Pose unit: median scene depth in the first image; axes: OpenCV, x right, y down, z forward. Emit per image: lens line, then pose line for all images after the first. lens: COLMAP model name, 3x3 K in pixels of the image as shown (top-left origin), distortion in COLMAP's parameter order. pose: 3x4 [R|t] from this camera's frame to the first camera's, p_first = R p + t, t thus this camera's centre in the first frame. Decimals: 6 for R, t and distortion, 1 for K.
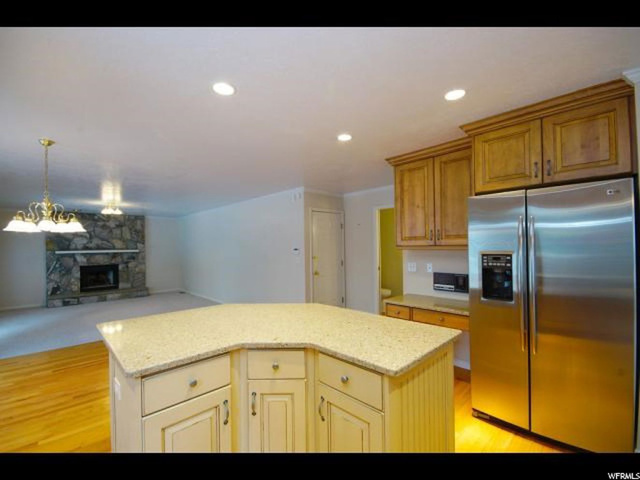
lens RADIAL K [[279.9, 0, 322.7], [0, 279.9, 246.2], [0, 0, 1]] dist [0.003157, -0.007894]
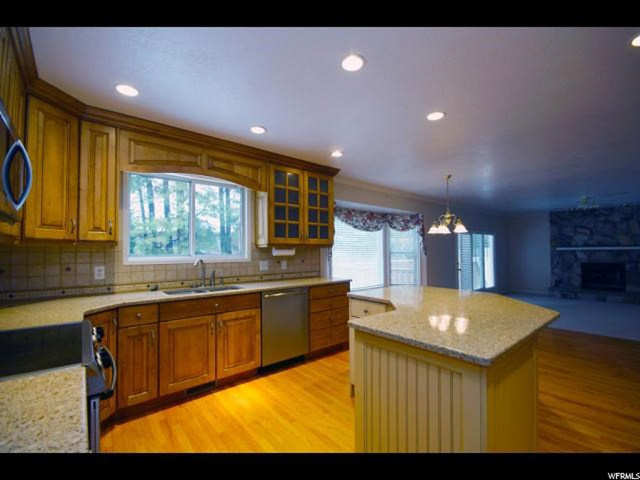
lens RADIAL K [[279.9, 0, 321.0], [0, 279.9, 245.3], [0, 0, 1]] dist [0.003157, -0.007894]
pose [[-0.068065, -0.006872, -0.997657, 0.203227], [0.007519, 0.999944, -0.007400, 0.008051], [0.997653, -0.008005, -0.068009, 0.117679]]
